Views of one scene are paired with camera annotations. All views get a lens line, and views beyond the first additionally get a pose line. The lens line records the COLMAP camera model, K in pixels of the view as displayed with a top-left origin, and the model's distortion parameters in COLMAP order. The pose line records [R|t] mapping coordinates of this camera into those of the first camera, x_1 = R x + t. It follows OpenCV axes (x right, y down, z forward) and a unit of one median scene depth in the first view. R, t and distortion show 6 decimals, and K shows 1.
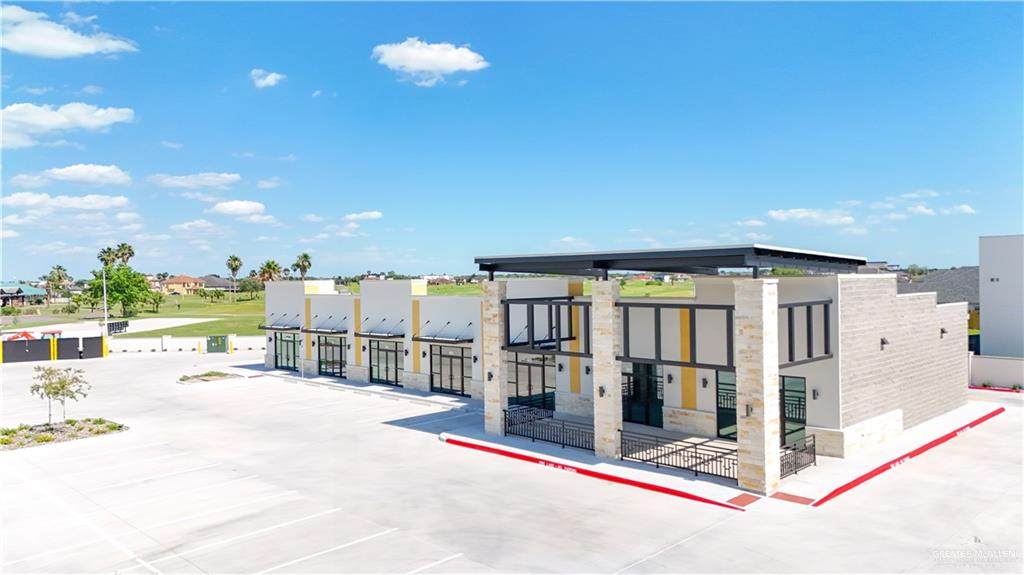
lens RADIAL K [[749.0, 0, 517.0], [0, 749.0, 281.3], [0, 0, 1]] dist [0.122511, -0.162666]
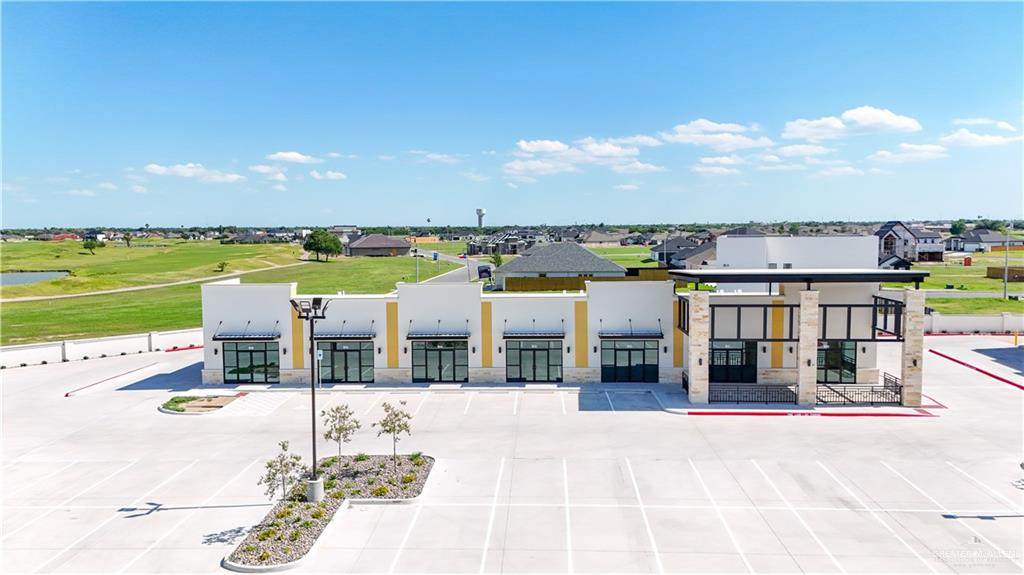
lens RADIAL K [[749.0, 0, 517.0], [0, 749.0, 281.3], [0, 0, 1]] dist [0.122511, -0.162666]
pose [[0.734552, -0.039855, 0.677381, -1.340667], [0.002064, 0.998400, 0.056505, -0.105716], [-0.678549, -0.040107, 0.733459, 0.269159]]
